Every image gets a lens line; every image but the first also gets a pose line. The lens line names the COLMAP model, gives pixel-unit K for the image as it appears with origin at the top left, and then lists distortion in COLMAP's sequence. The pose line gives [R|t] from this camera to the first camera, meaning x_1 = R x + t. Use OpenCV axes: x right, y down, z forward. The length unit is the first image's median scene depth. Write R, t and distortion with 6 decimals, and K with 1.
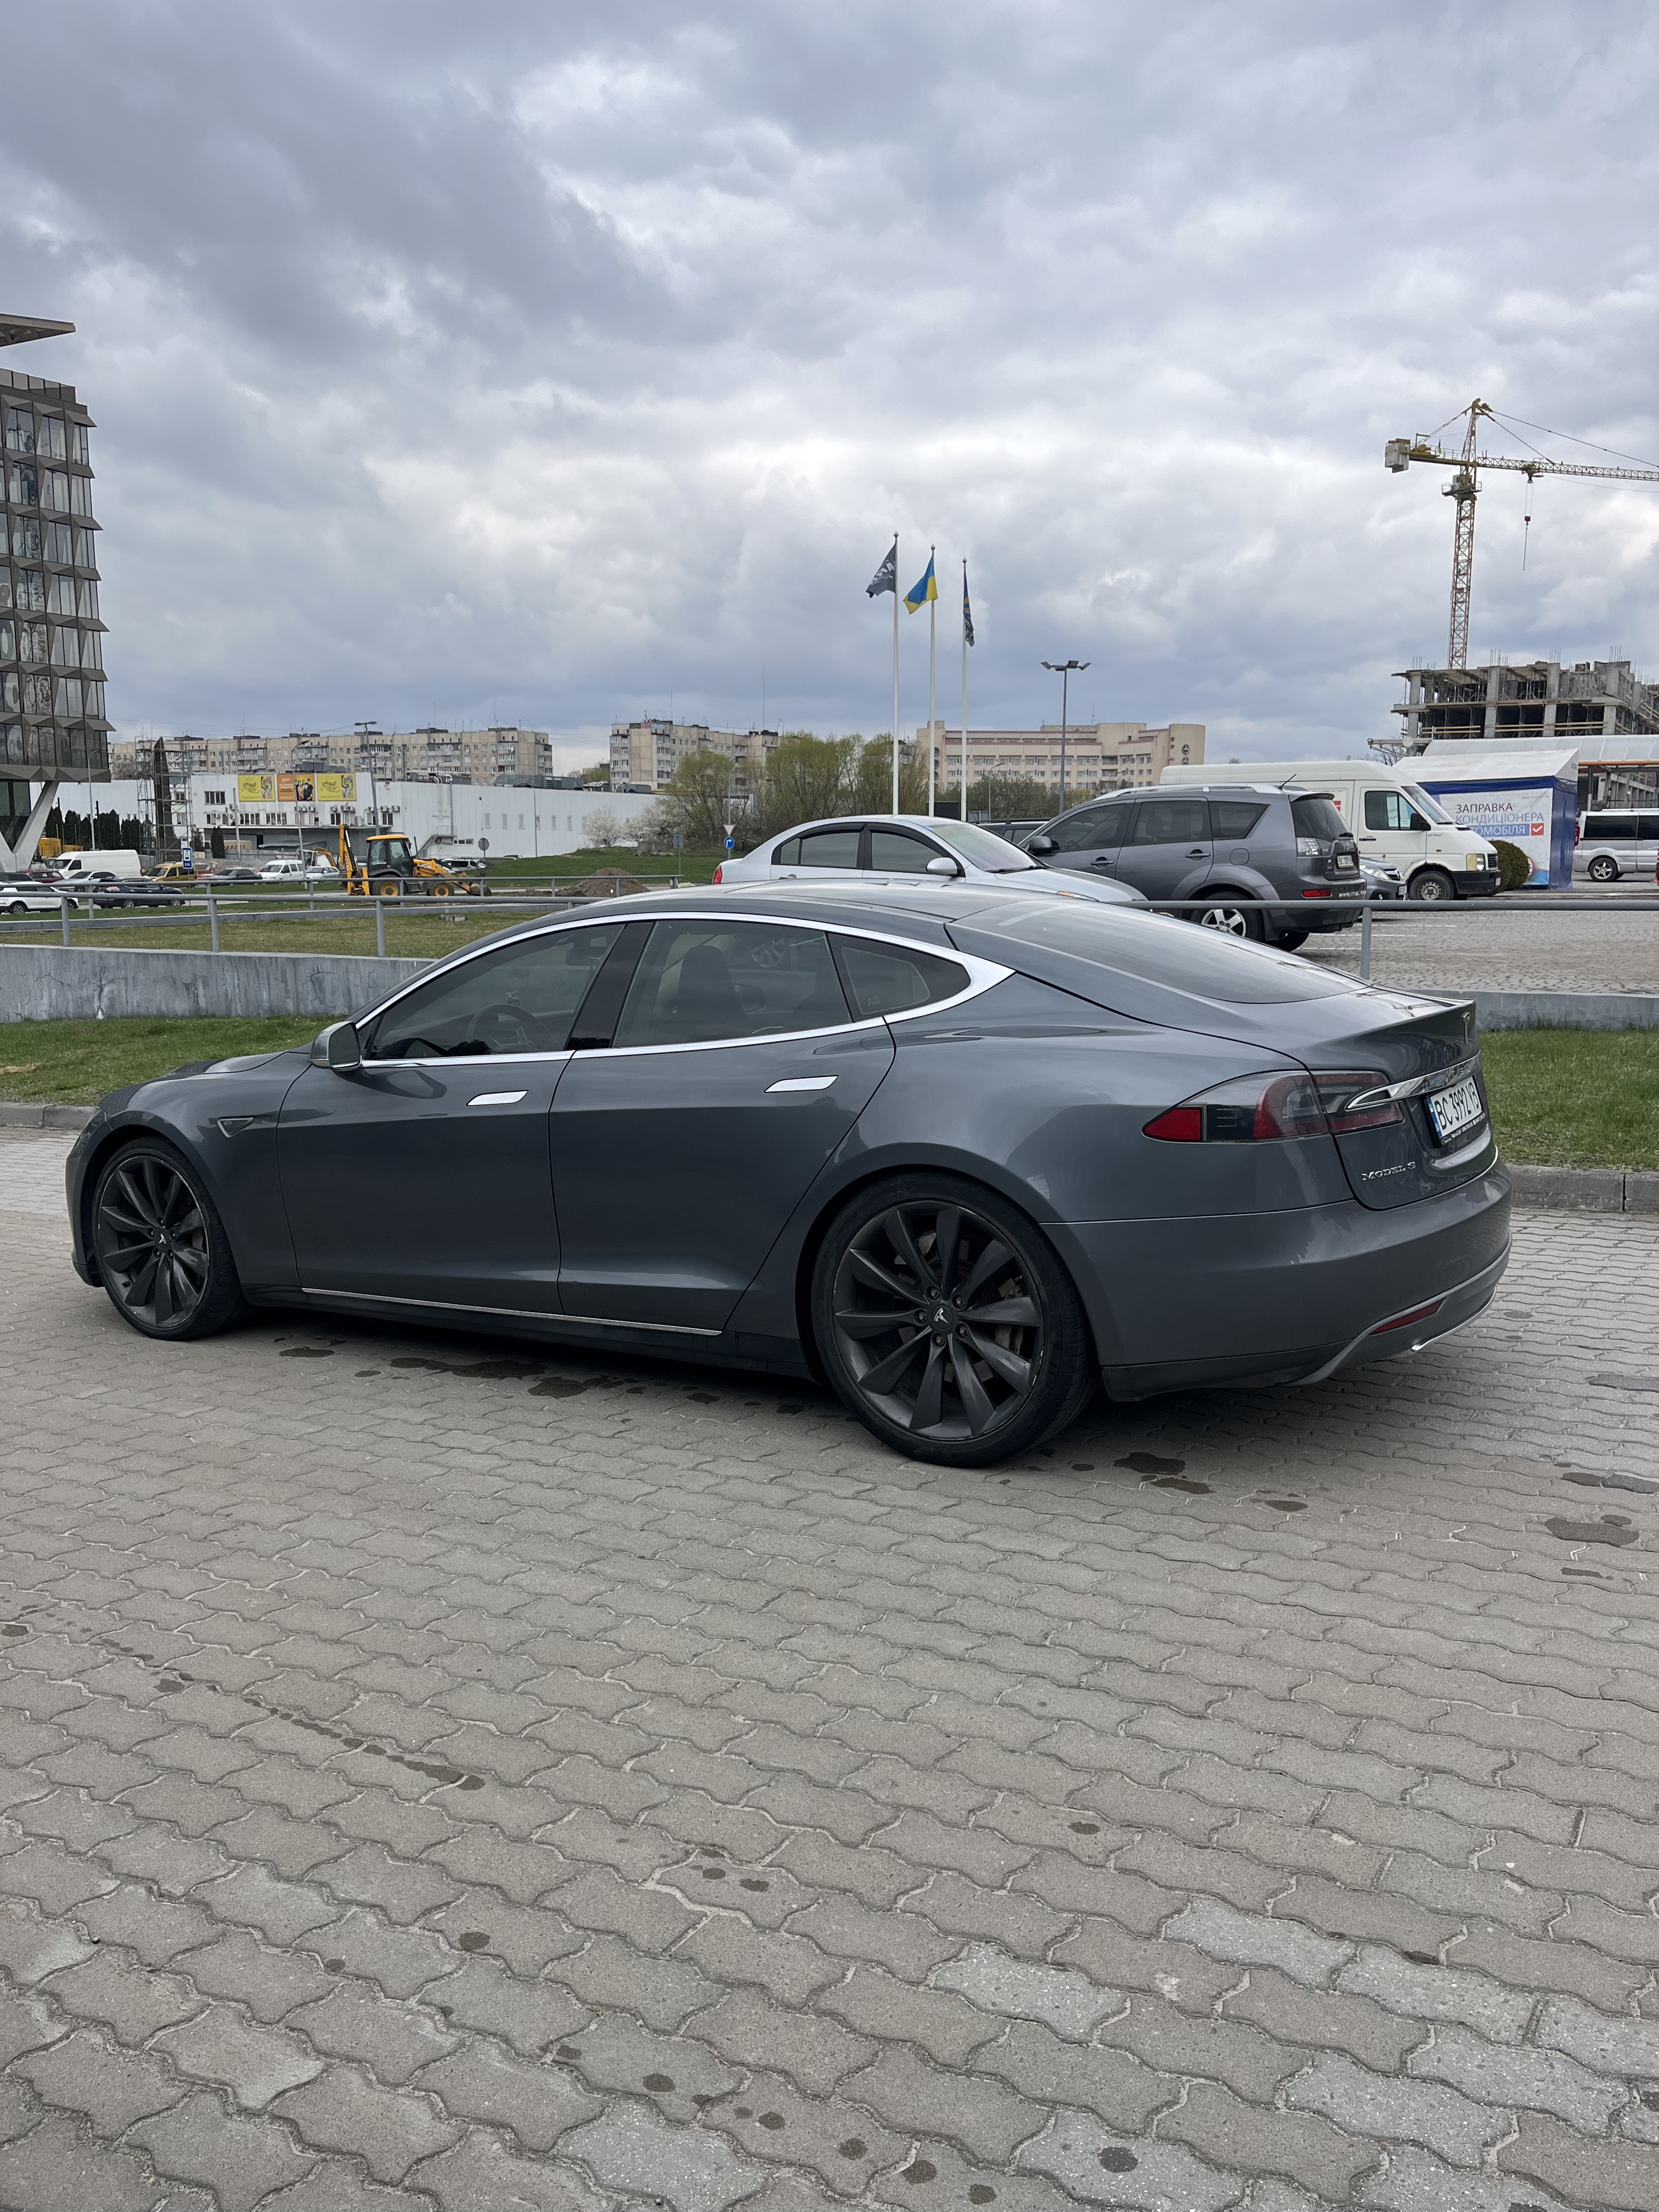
lens RADIAL K [[1676.3, 0, 837.6], [0, 1676.3, 1123.8], [0, 0, 1]] dist [0.066320, -0.084278]
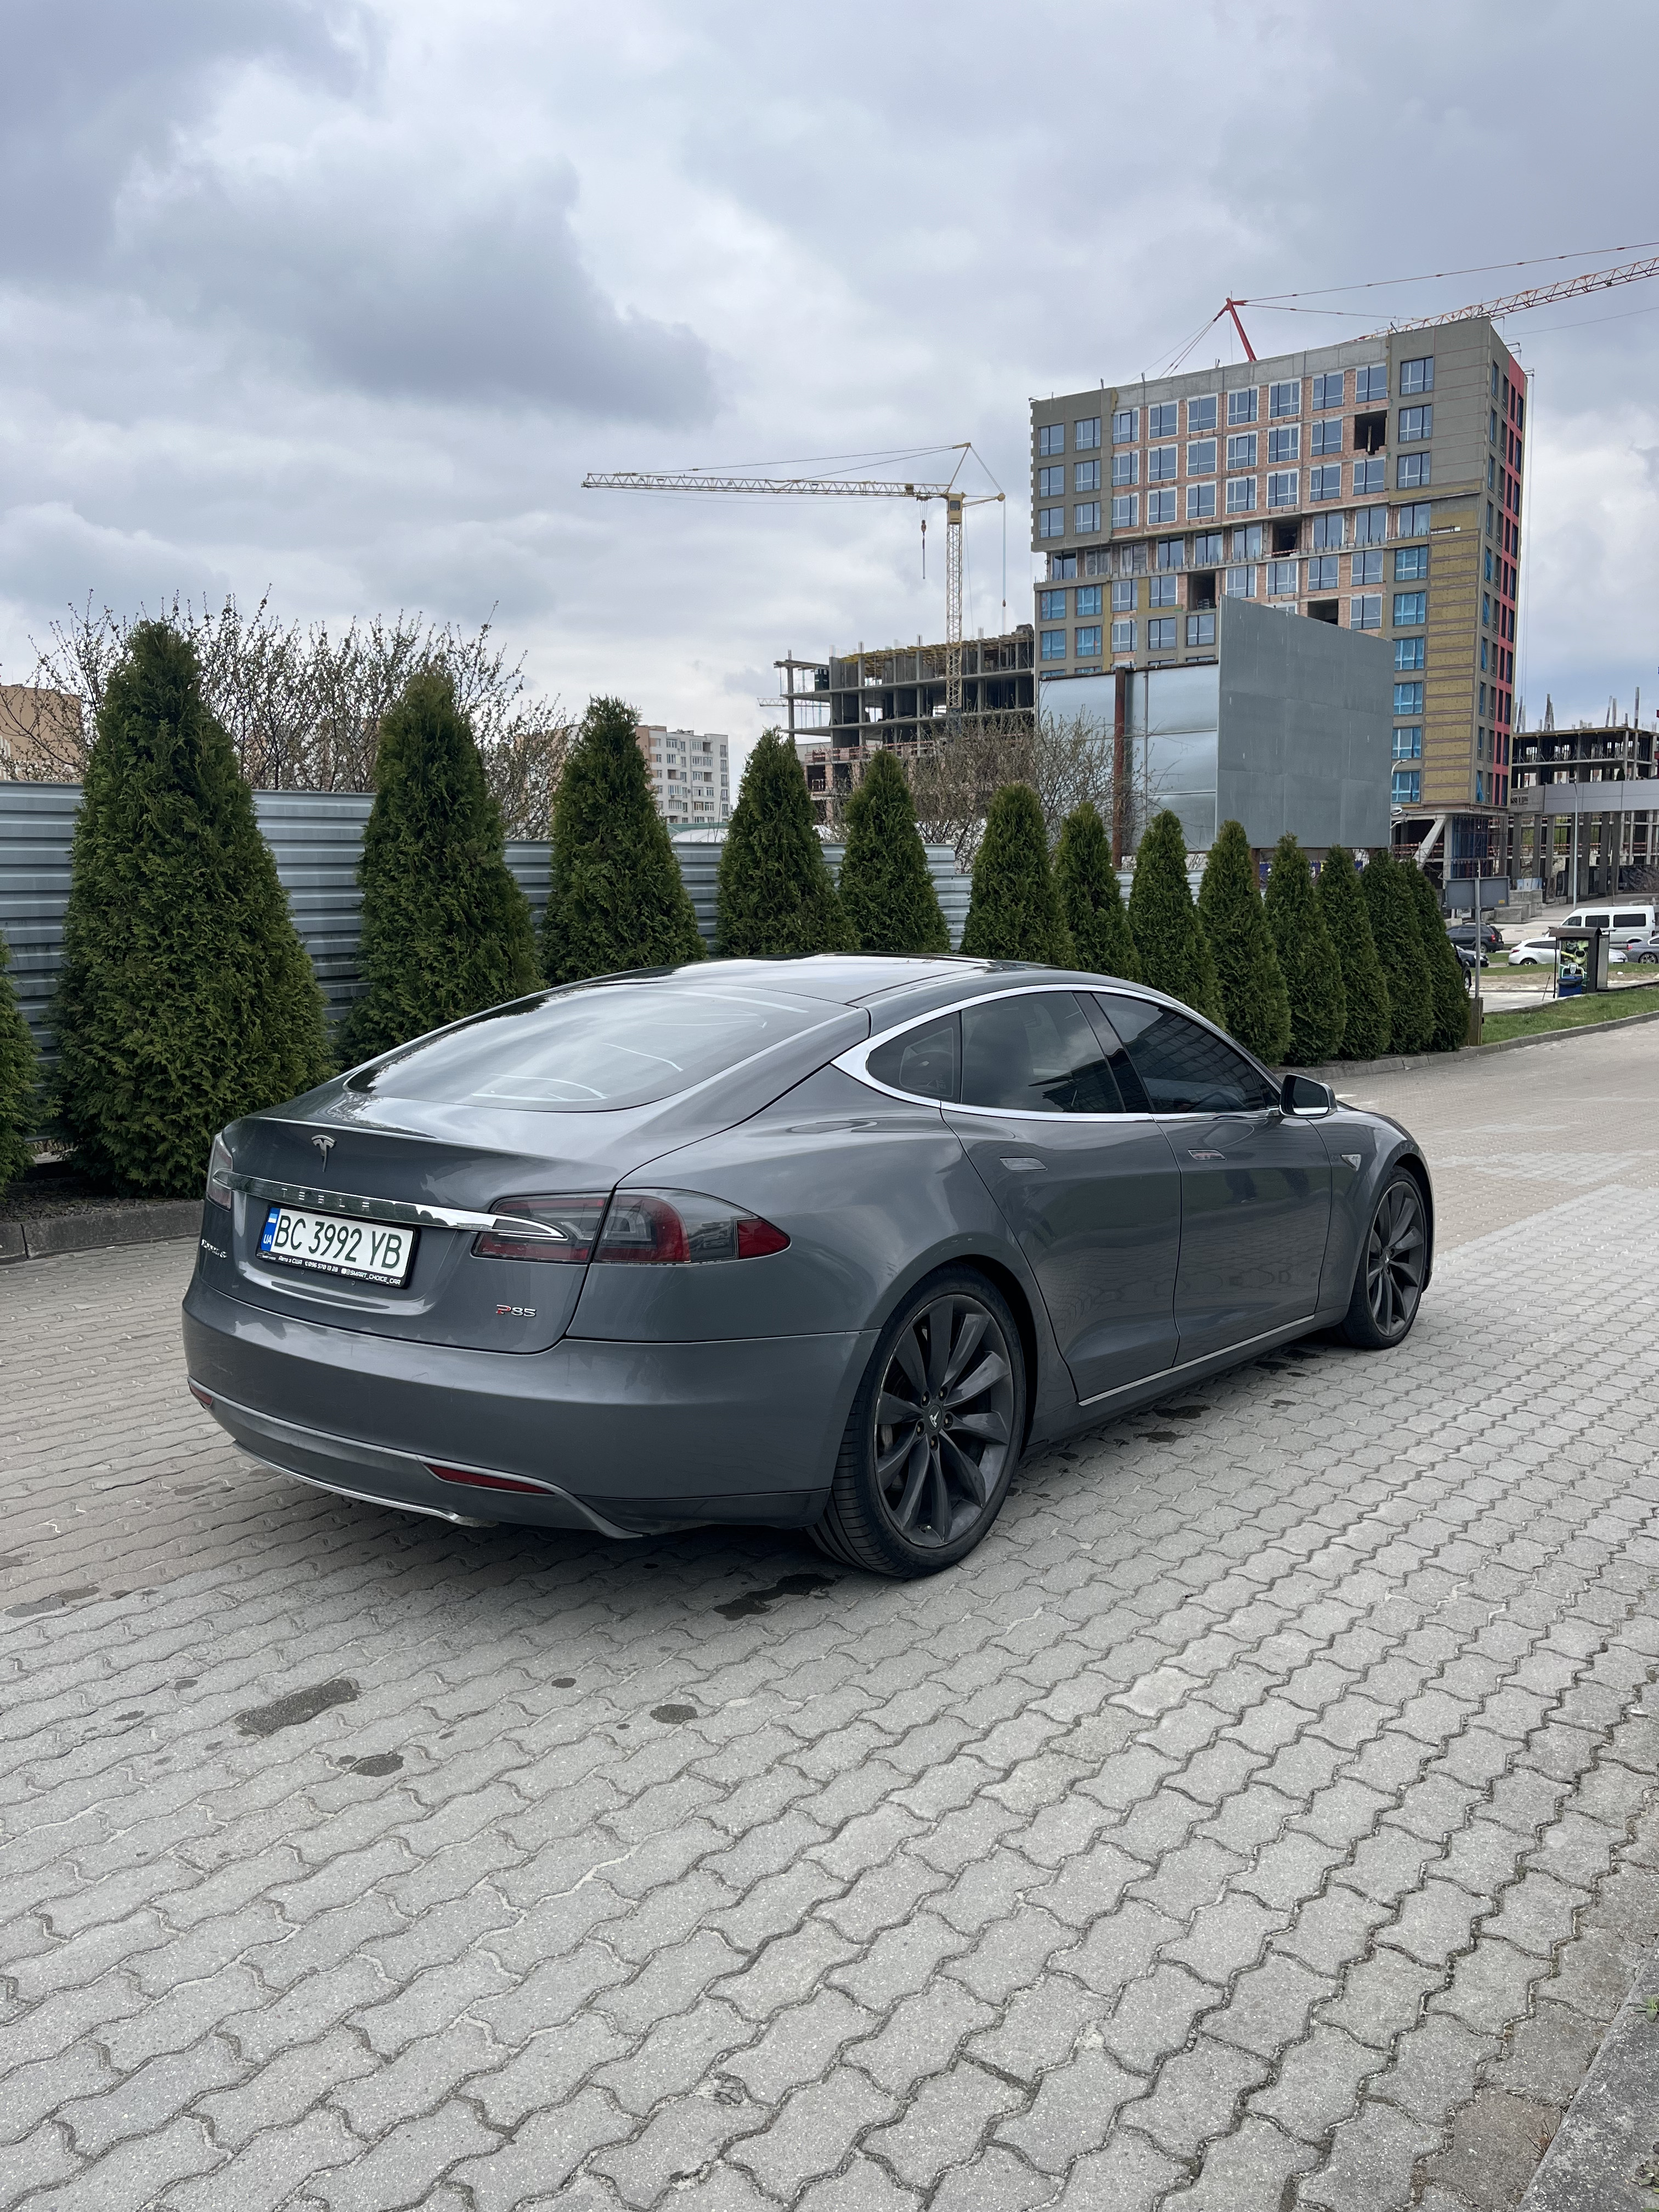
lens RADIAL K [[1676.3, 0, 845.1], [0, 1676.3, 1088.4], [0, 0, 1]] dist [0.066320, -0.084278]
pose [[-0.096381, 0.122679, -0.987755, 0.331580], [-0.147314, 0.979688, 0.136051, -0.068176], [0.984383, 0.158623, -0.076351, 0.365828]]
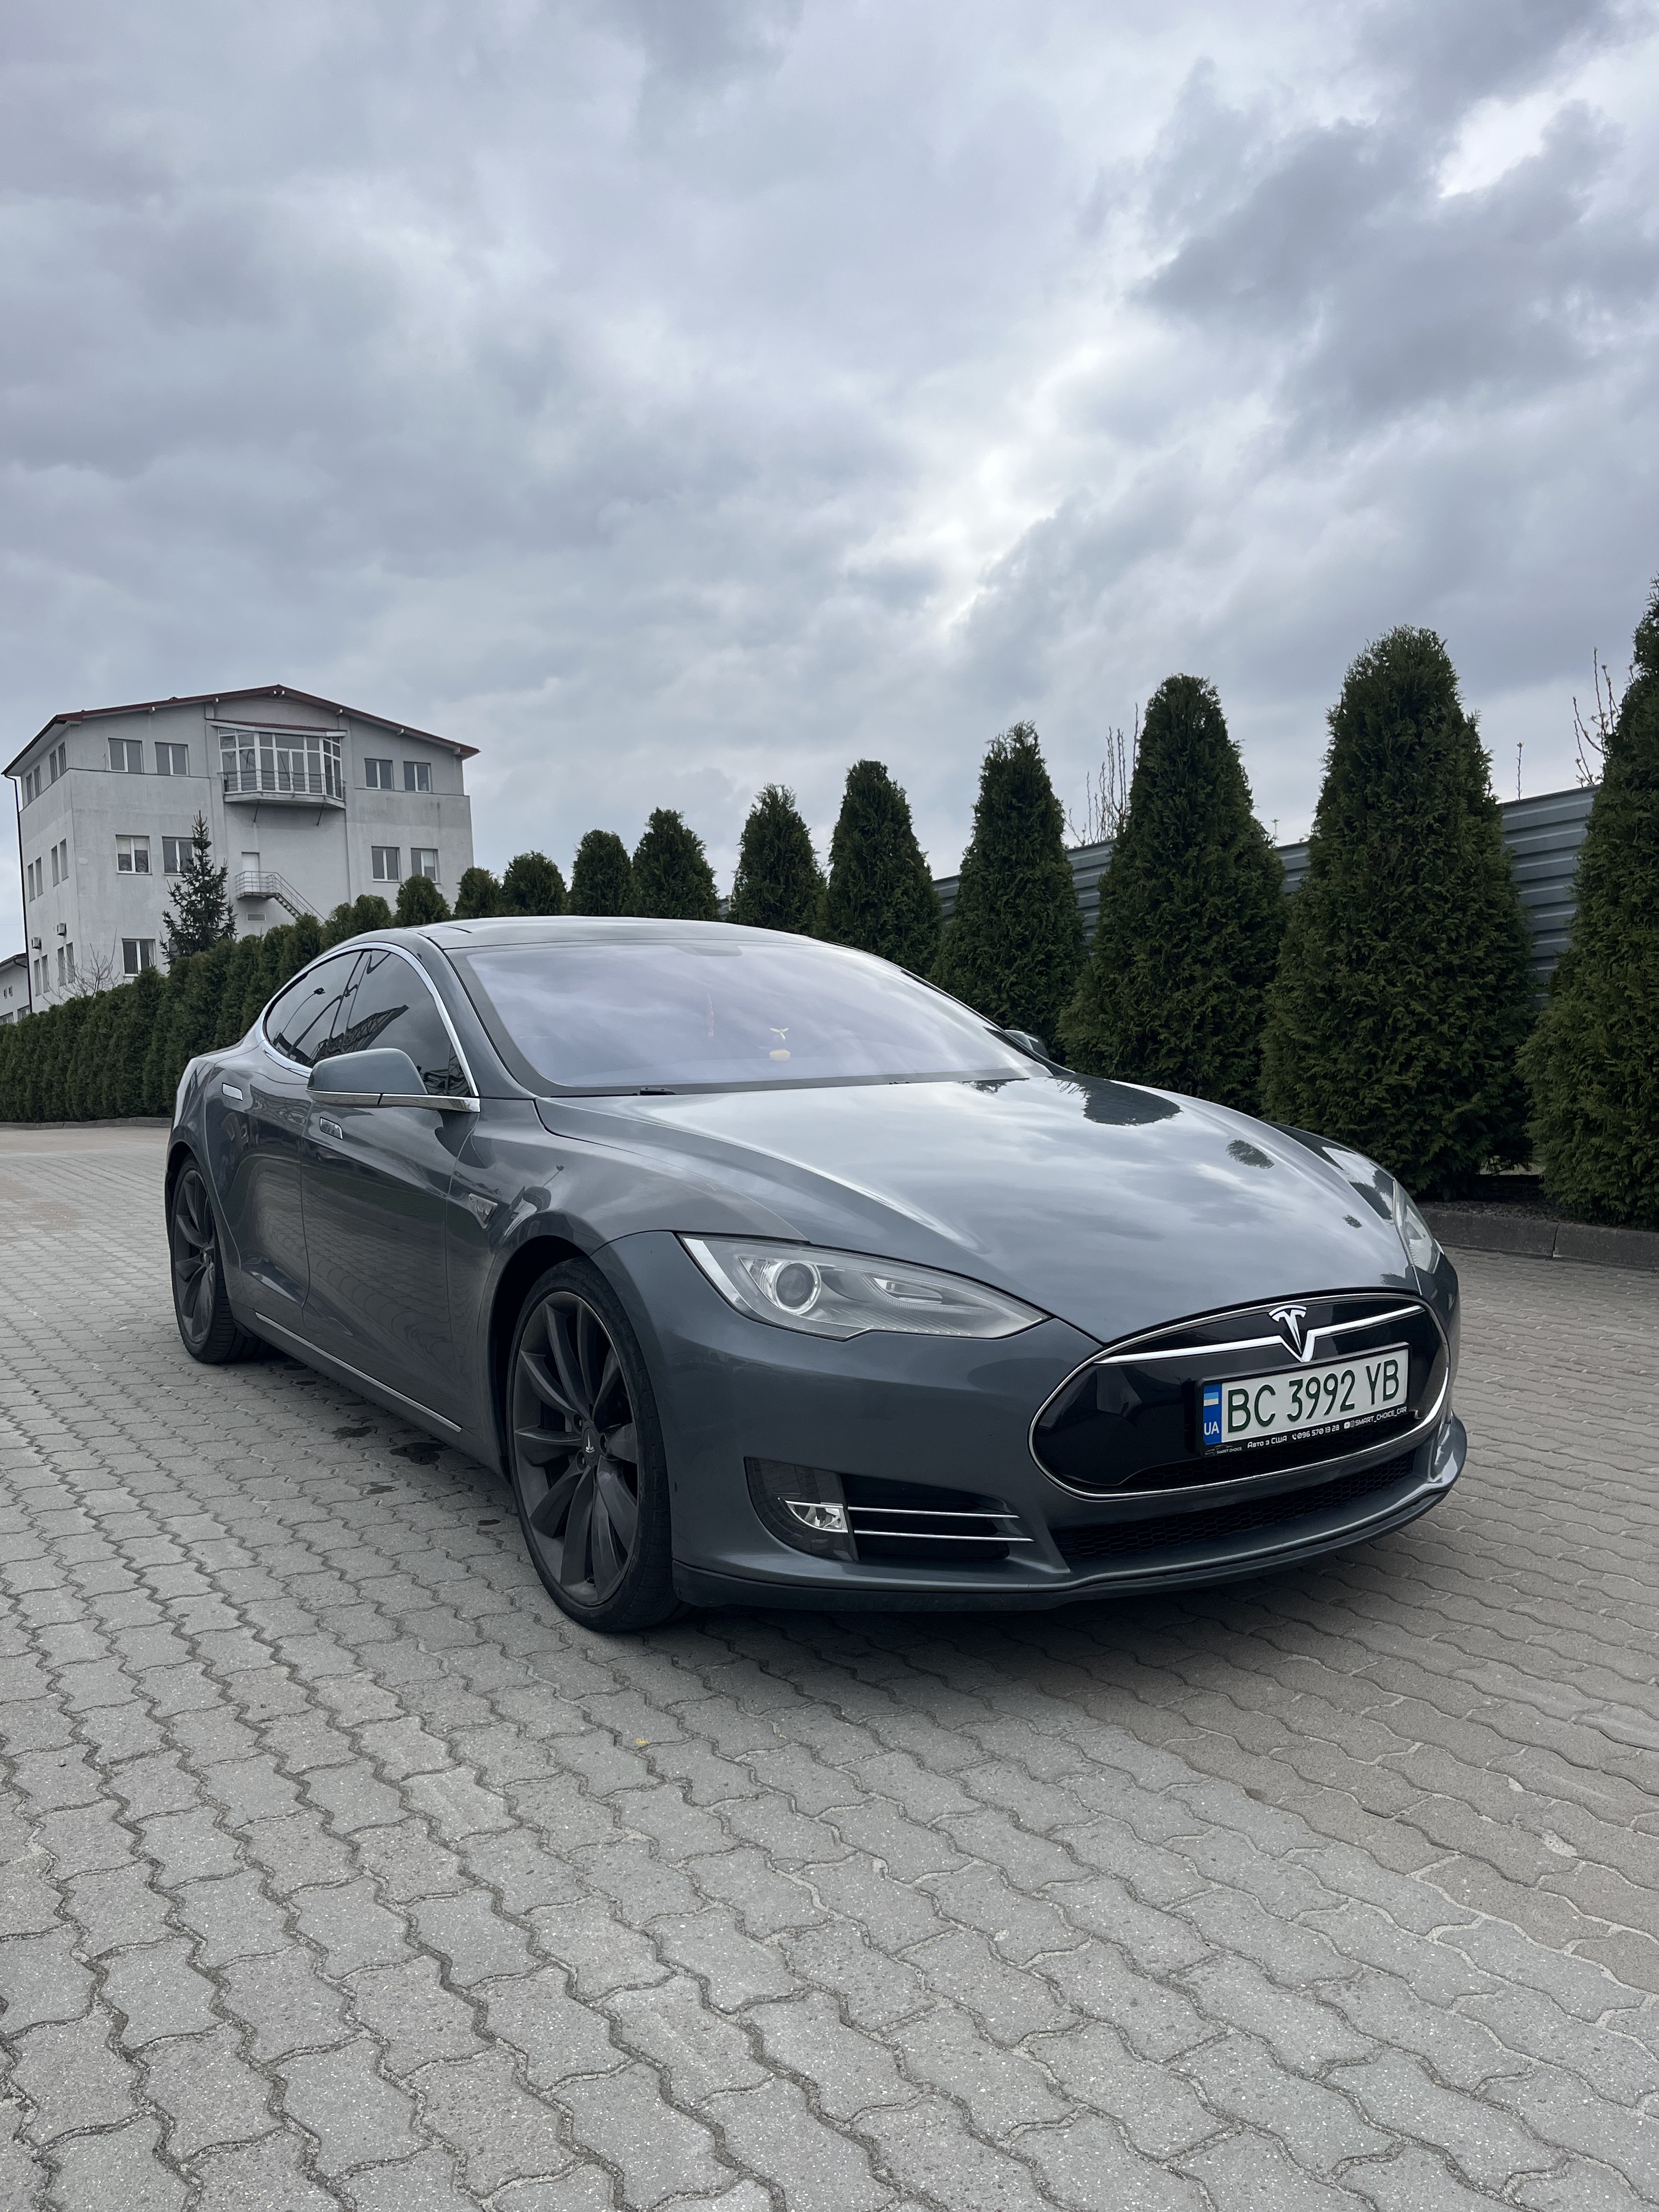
lens RADIAL K [[1676.3, 0, 829.2], [0, 1676.3, 1119.9], [0, 0, 1]] dist [0.066320, -0.084278]
pose [[-0.903842, 0.033766, 0.426533, -0.203185], [0.115953, 0.978907, 0.168216, -0.062233], [-0.411856, 0.201498, -0.888692, 0.637172]]
